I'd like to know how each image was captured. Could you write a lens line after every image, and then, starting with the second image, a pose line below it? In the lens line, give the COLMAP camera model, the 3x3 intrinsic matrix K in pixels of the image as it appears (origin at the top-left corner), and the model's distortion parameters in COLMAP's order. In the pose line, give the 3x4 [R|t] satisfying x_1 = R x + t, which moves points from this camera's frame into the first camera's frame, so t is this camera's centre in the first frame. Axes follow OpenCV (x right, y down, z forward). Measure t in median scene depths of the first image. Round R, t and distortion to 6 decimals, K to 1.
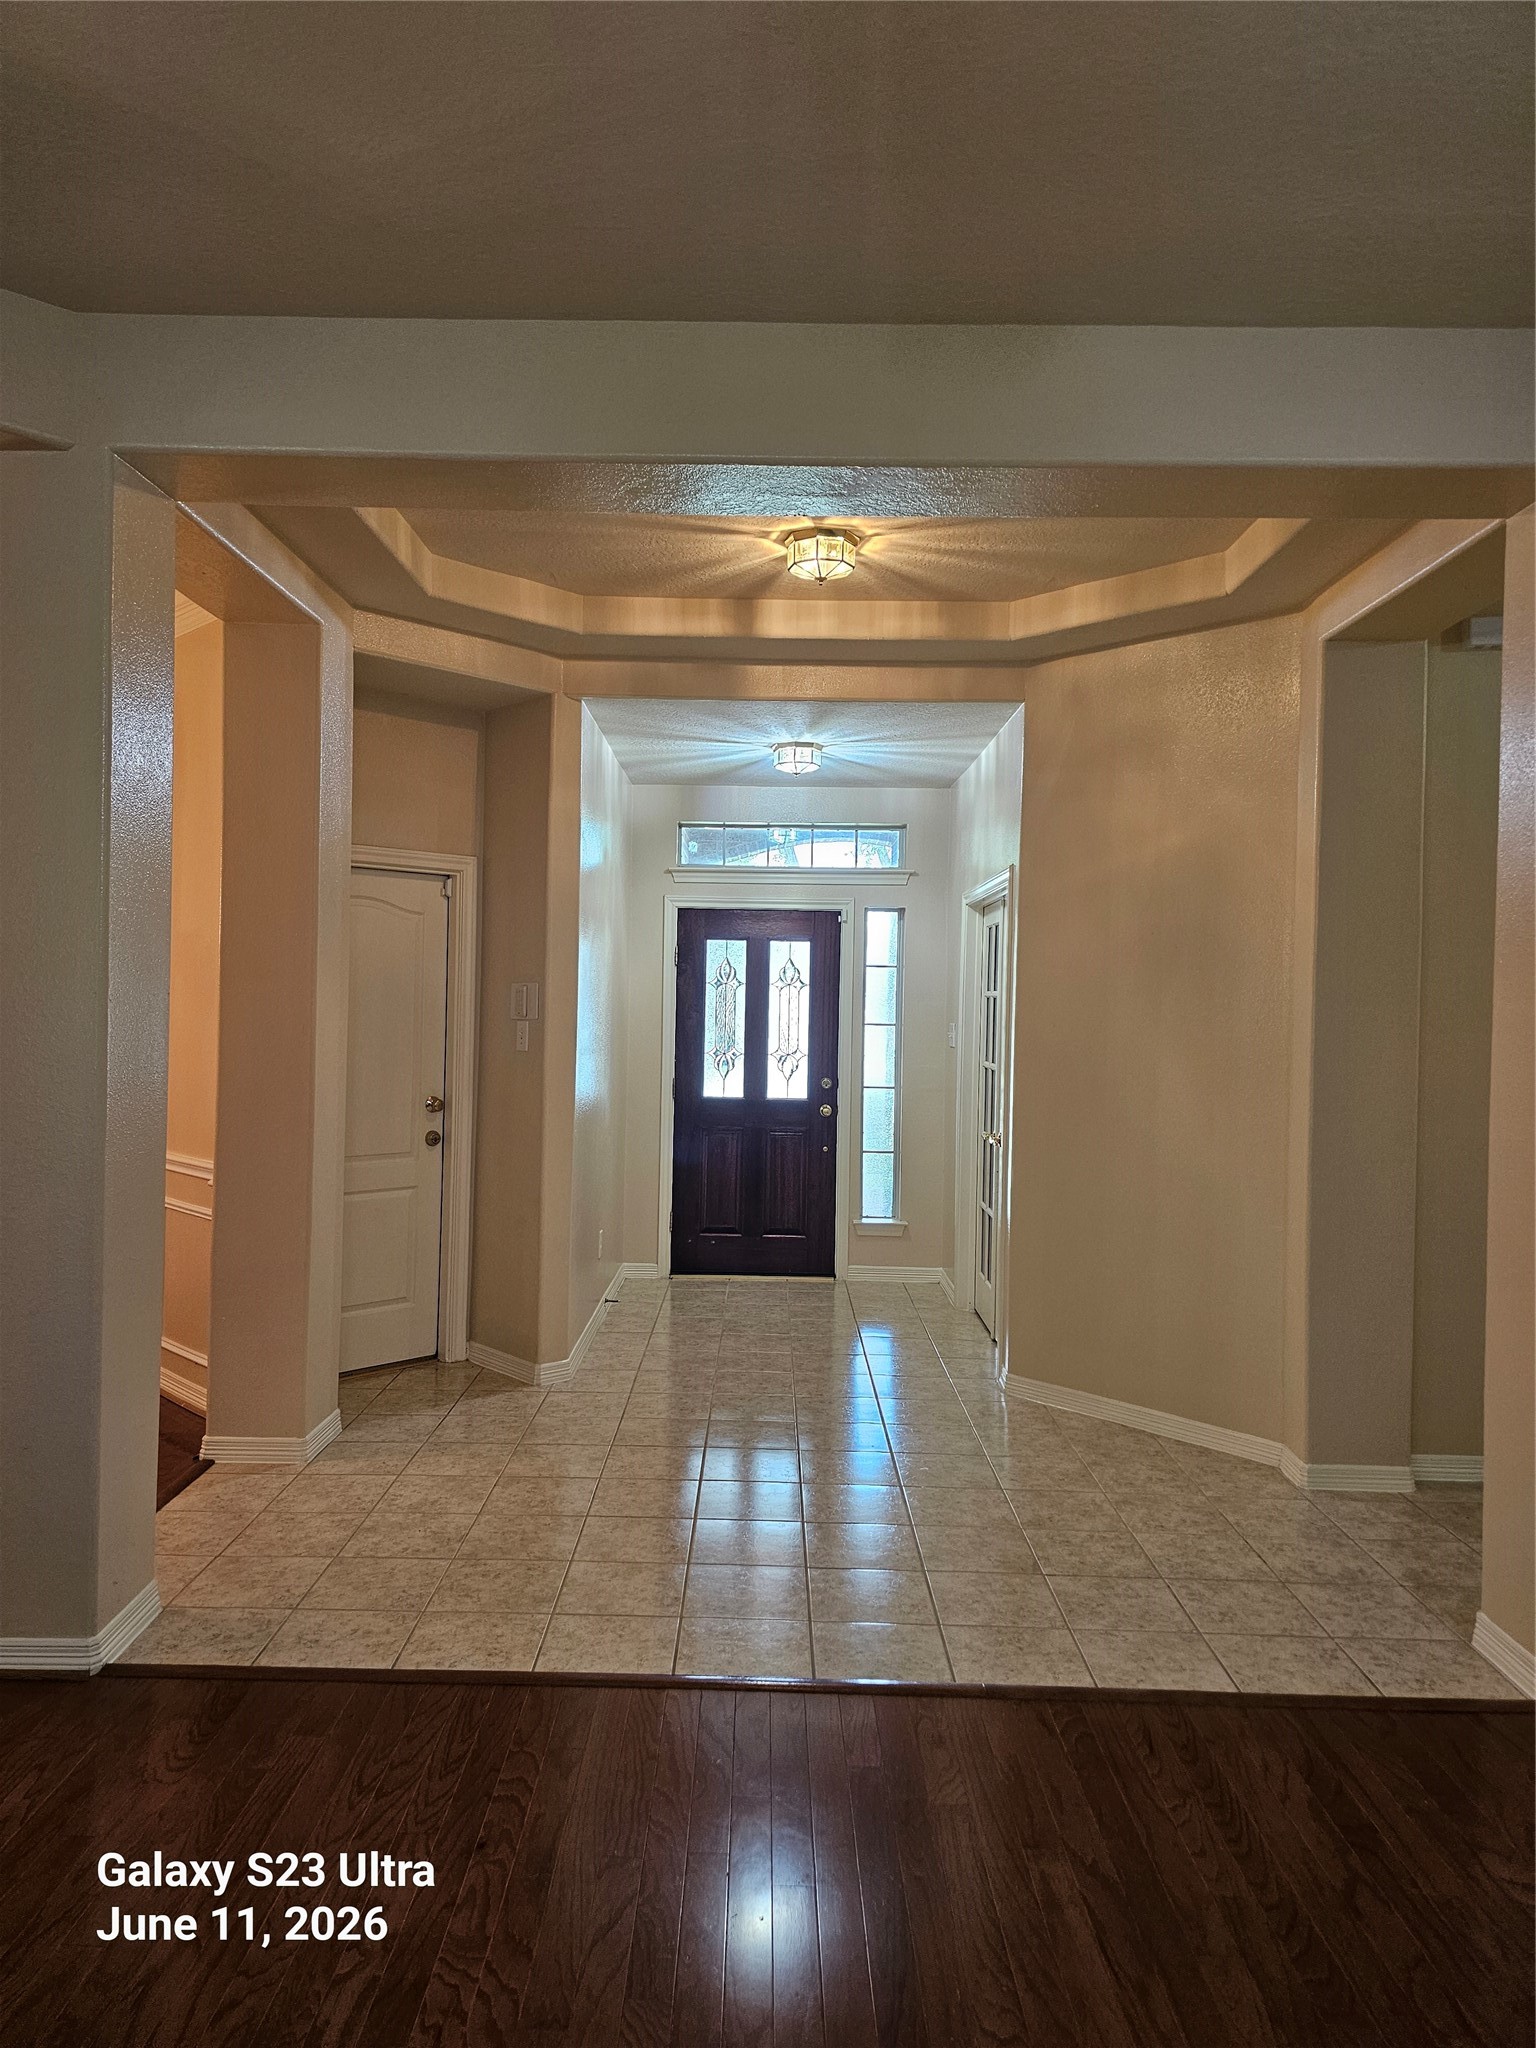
lens RADIAL K [[1363.2, 0, 772.8], [0, 1363.2, 1013.8], [0, 0, 1]] dist [0.074797, -0.077014]
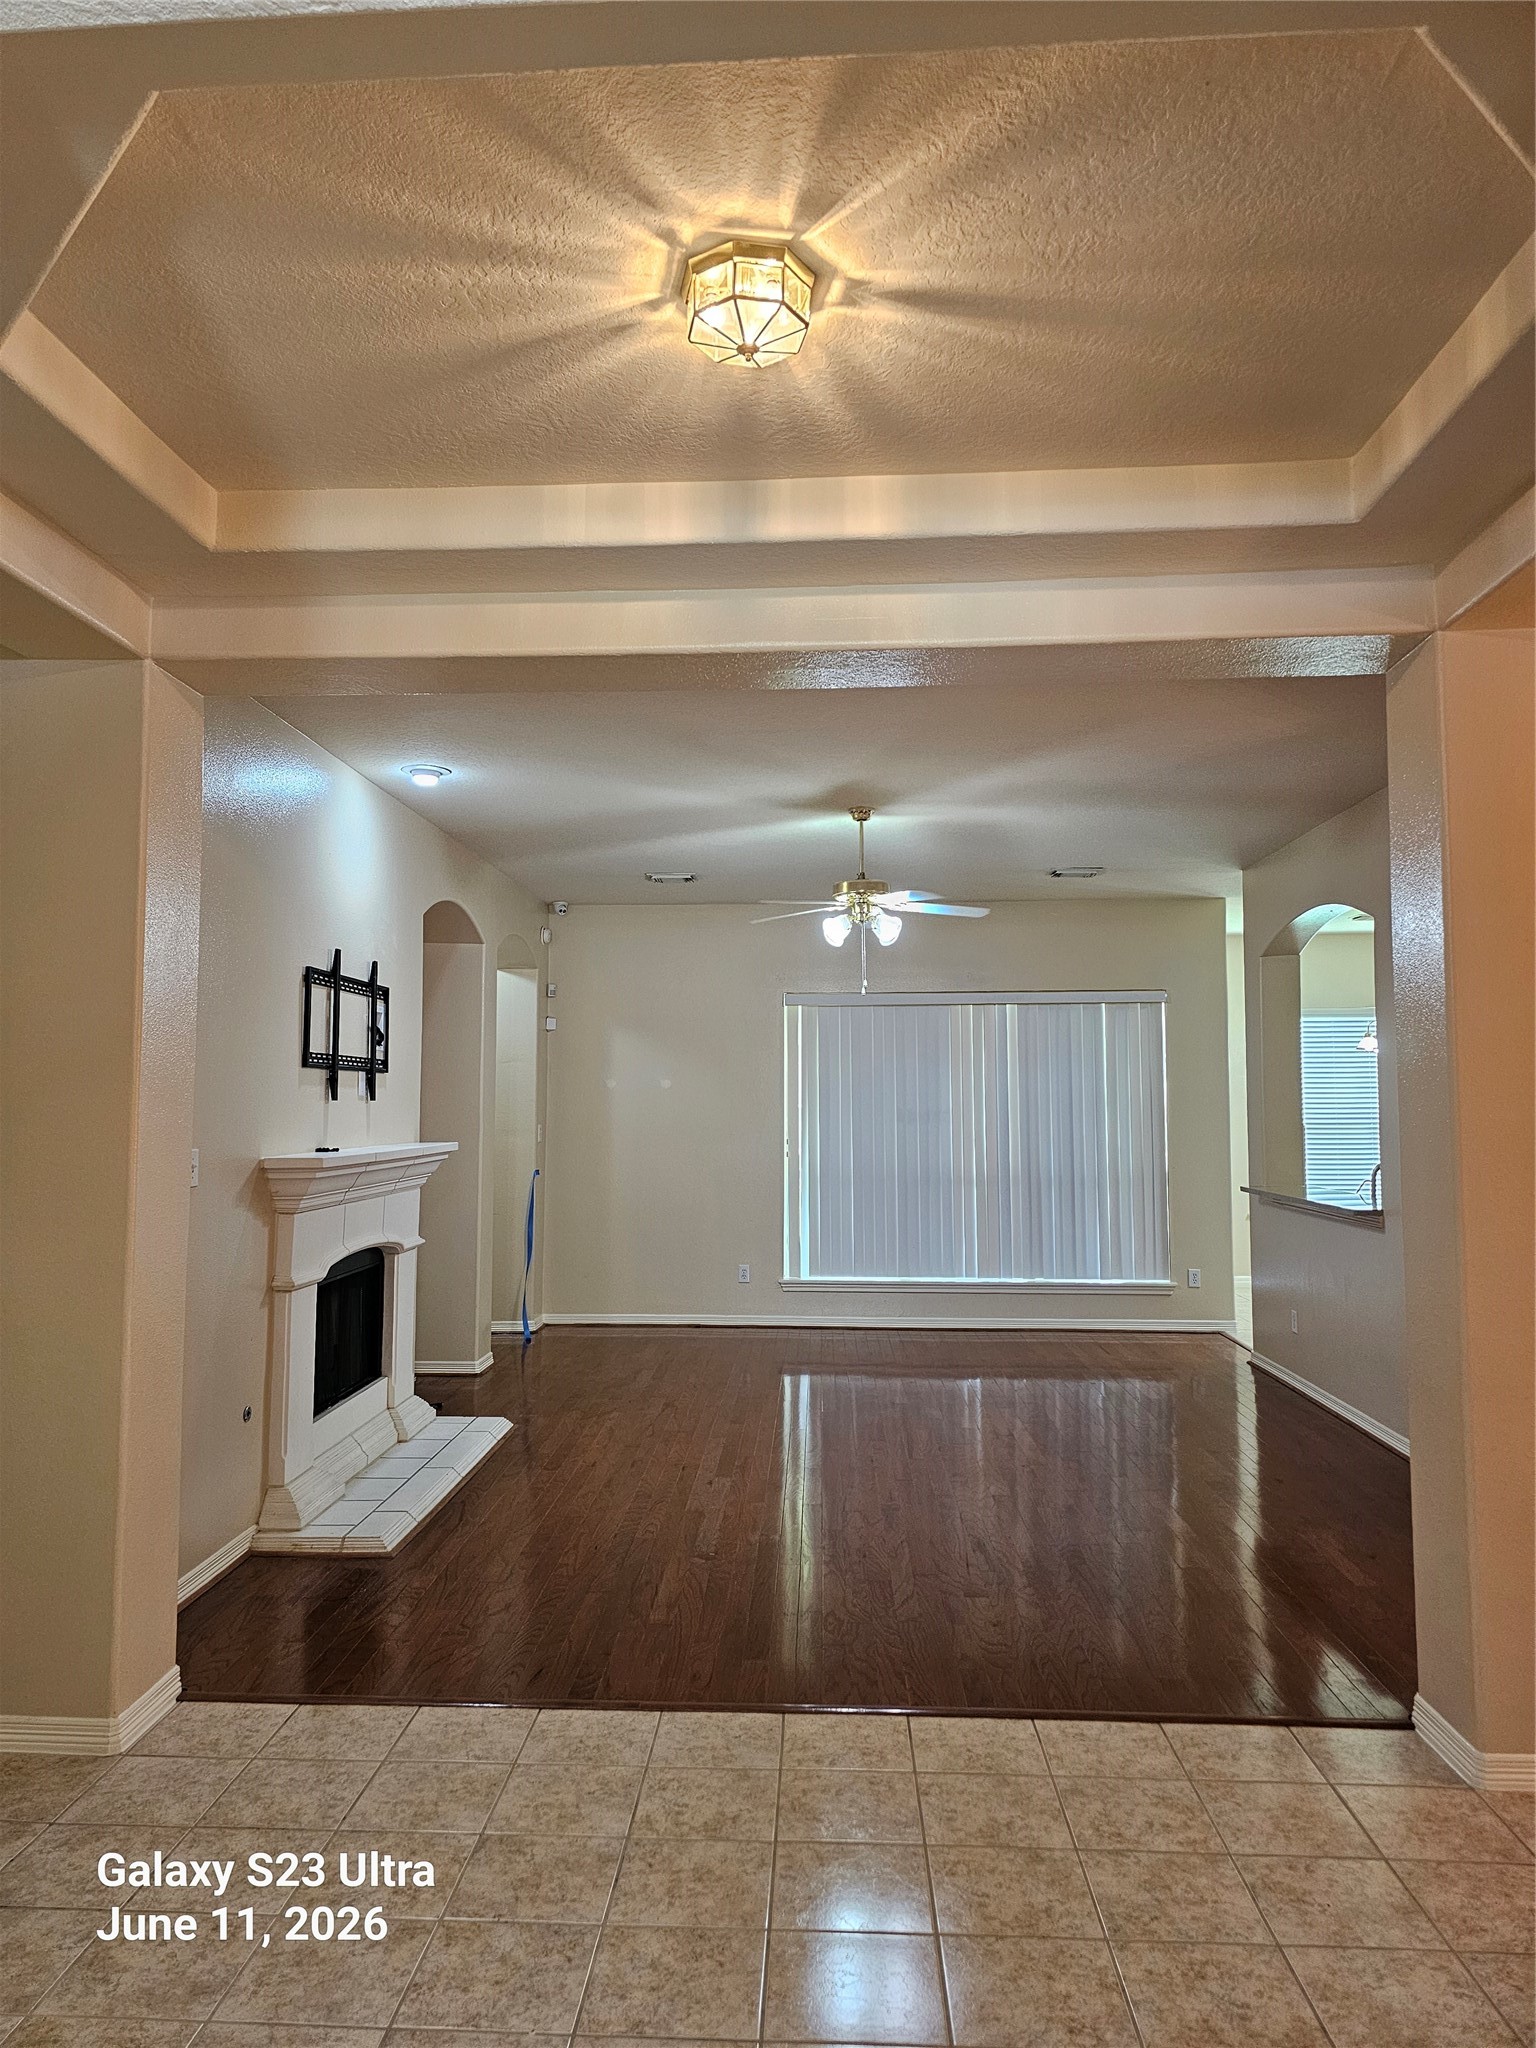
lens RADIAL K [[1363.2, 0, 772.8], [0, 1363.2, 1013.8], [0, 0, 1]] dist [0.074797, -0.077014]
pose [[-0.998900, -0.013529, 0.044893, -0.003682], [-0.015994, 0.998358, -0.055004, -0.027973], [-0.044075, -0.055661, -0.997476, 1.757243]]
